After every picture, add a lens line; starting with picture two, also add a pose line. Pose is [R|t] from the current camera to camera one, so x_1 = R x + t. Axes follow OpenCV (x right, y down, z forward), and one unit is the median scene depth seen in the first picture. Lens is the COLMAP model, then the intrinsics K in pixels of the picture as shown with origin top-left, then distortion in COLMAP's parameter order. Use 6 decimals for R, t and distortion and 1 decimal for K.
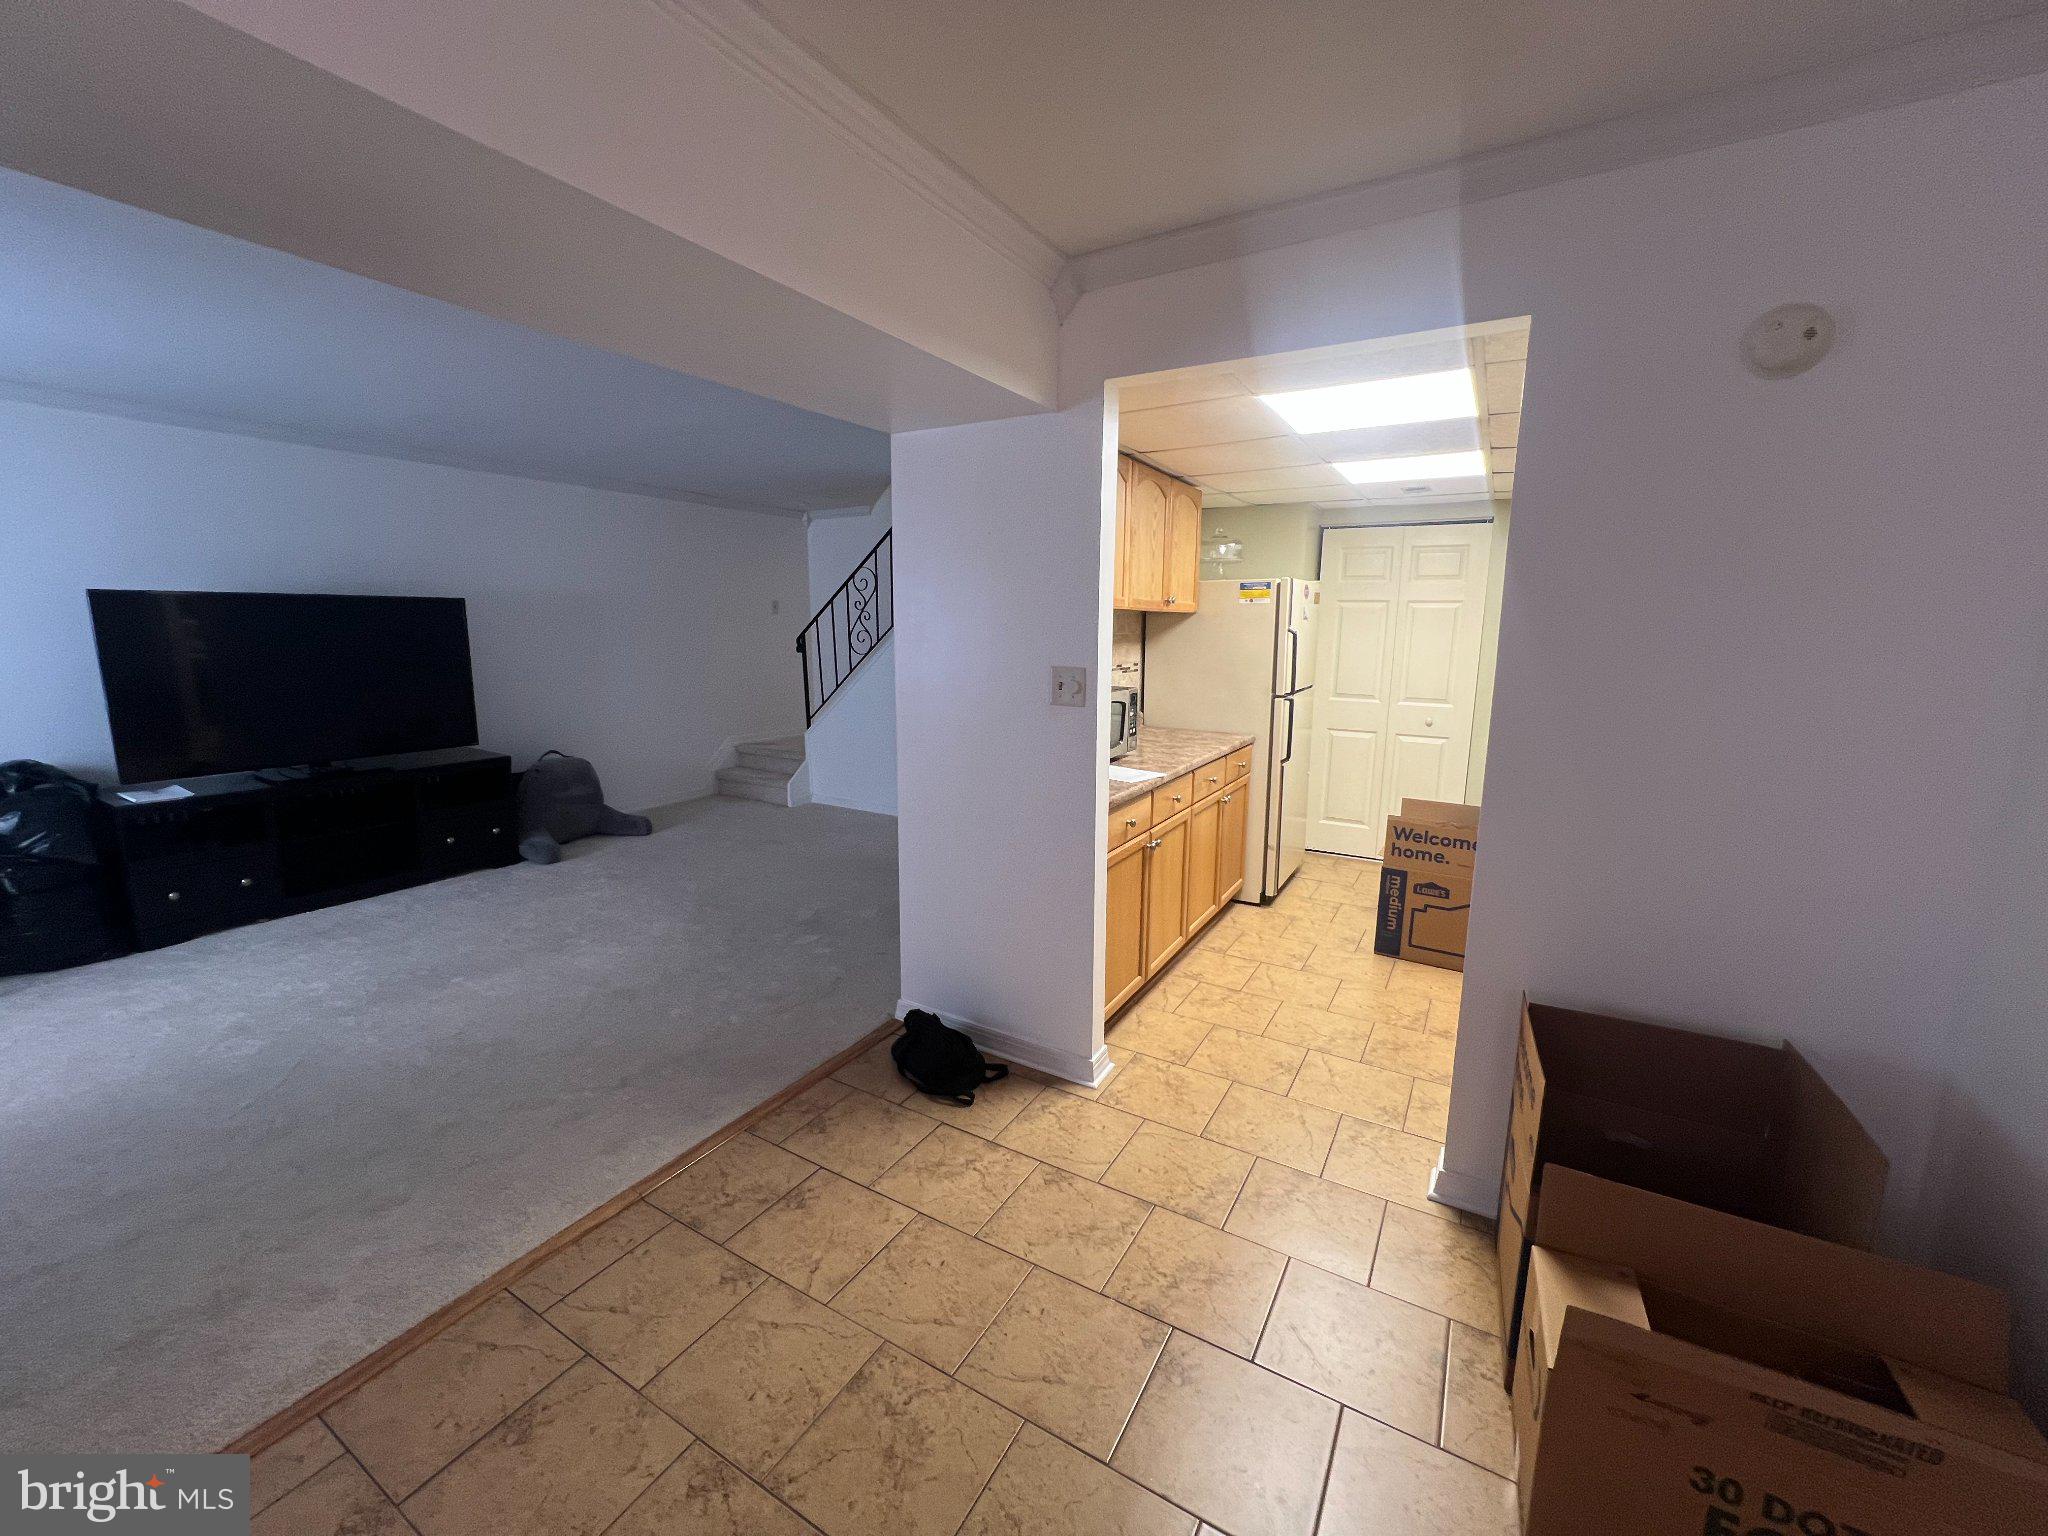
lens RADIAL K [[818.2, 0, 1020.6], [0, 818.2, 763.0], [0, 0, 1]] dist [-0.002349, 0.000230]
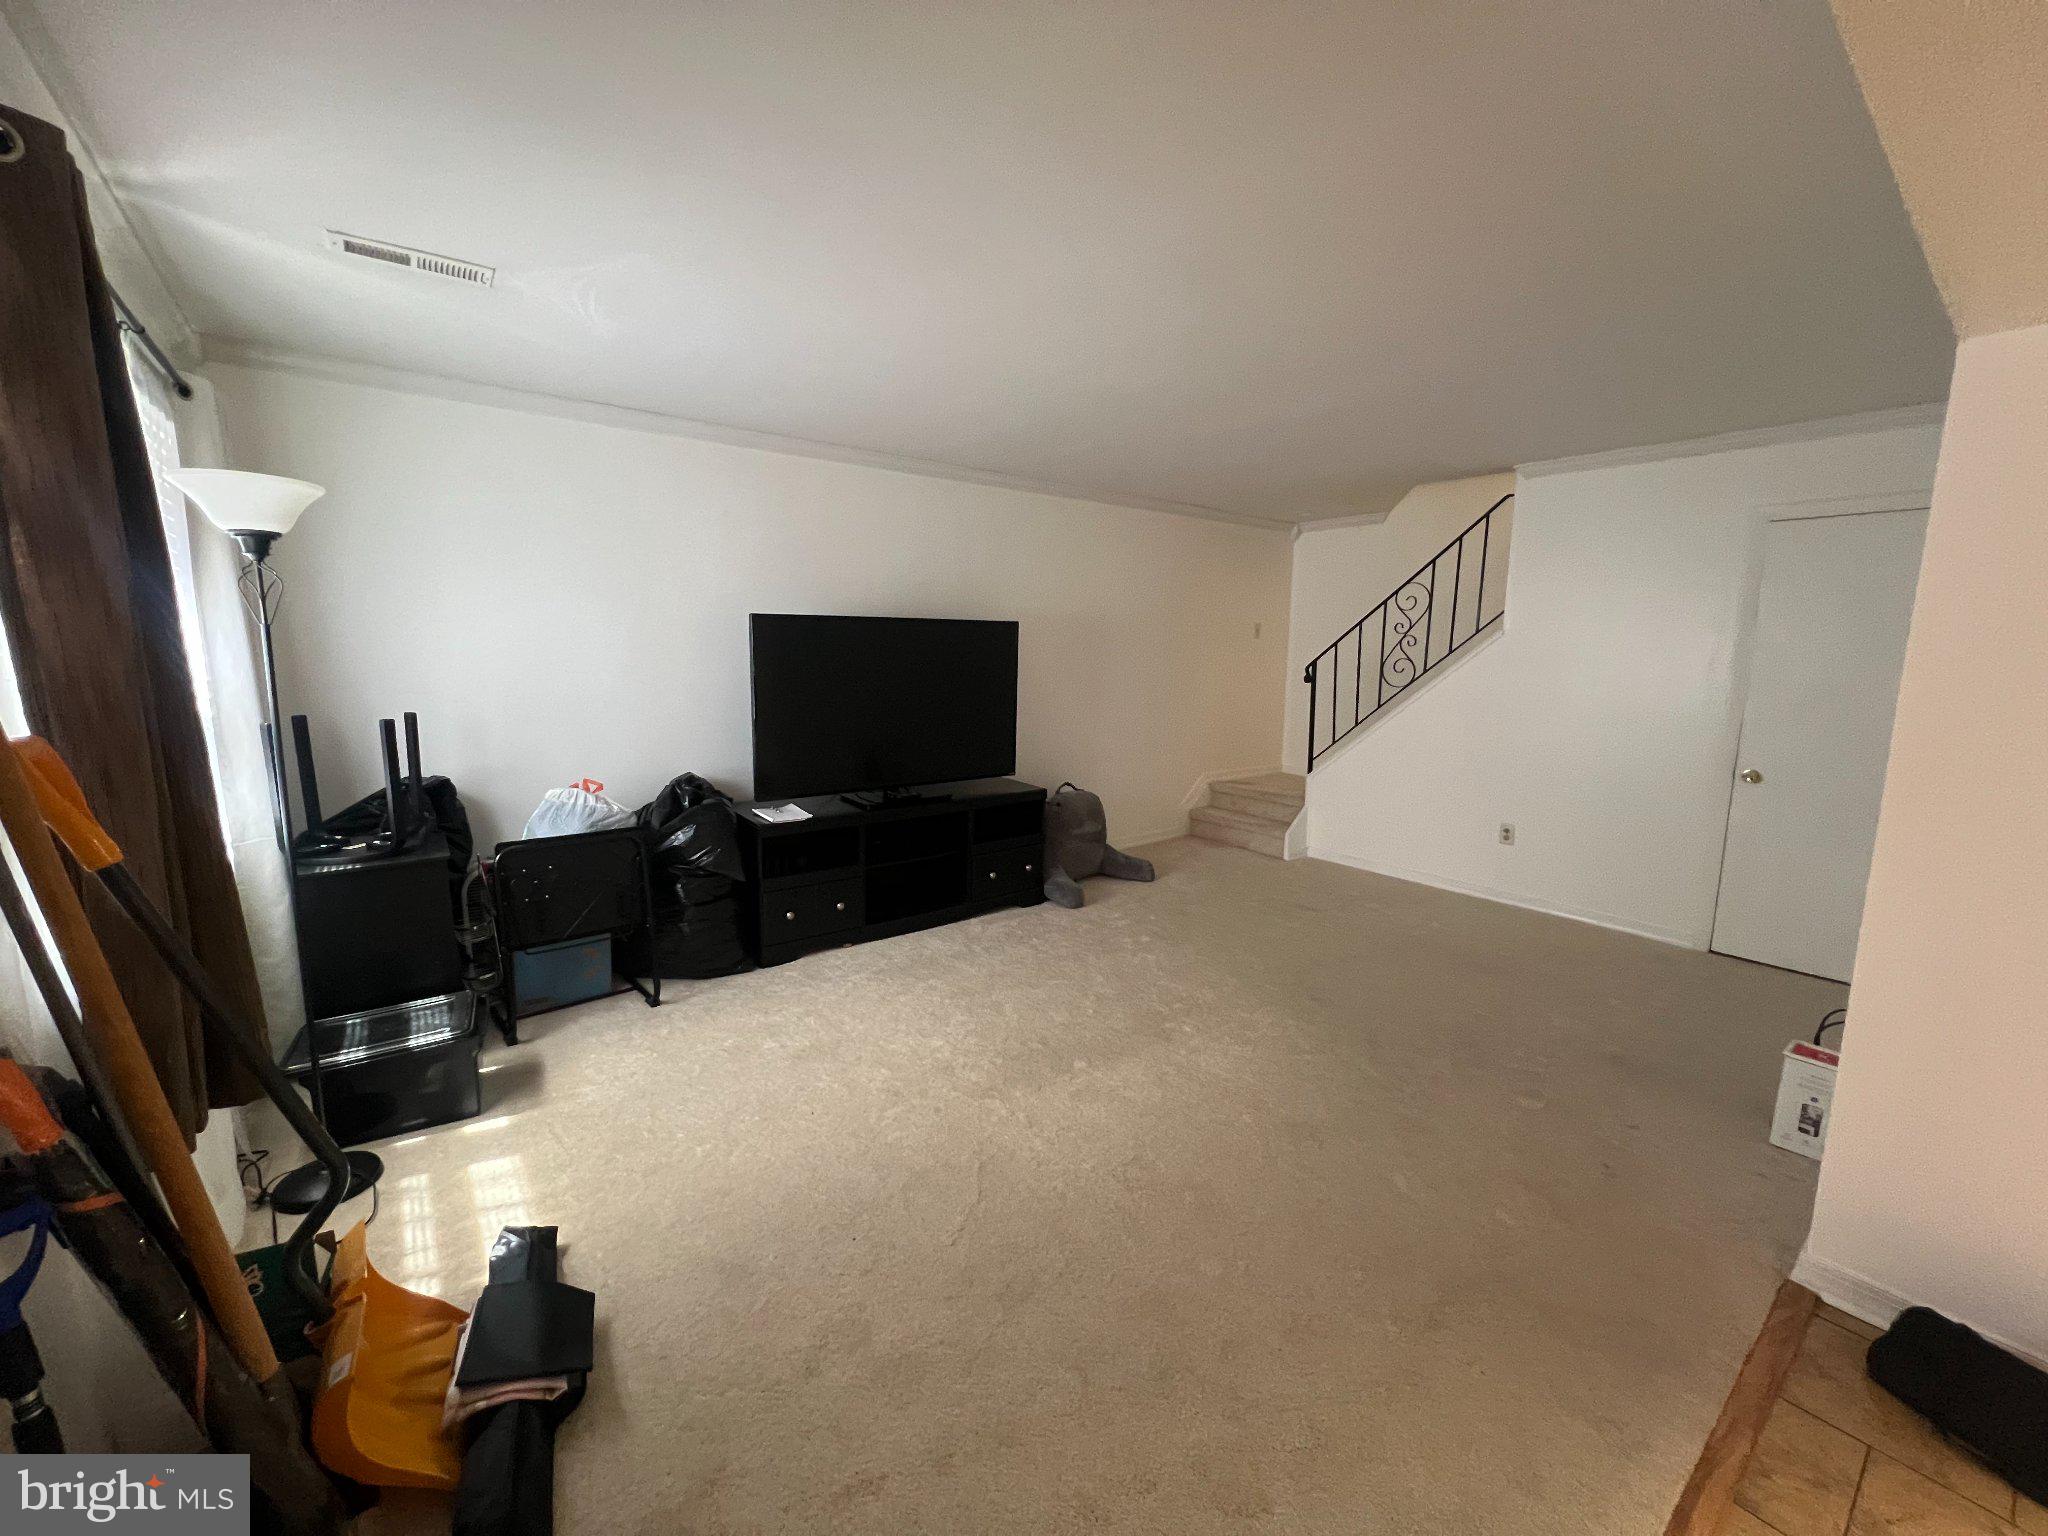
lens RADIAL K [[818.2, 0, 1020.6], [0, 818.2, 763.0], [0, 0, 1]] dist [-0.002349, 0.000230]
pose [[0.929185, 0.057023, -0.365191, -0.306237], [-0.067869, 0.997551, -0.016923, -0.020031], [0.363332, 0.040510, 0.930779, 0.115003]]
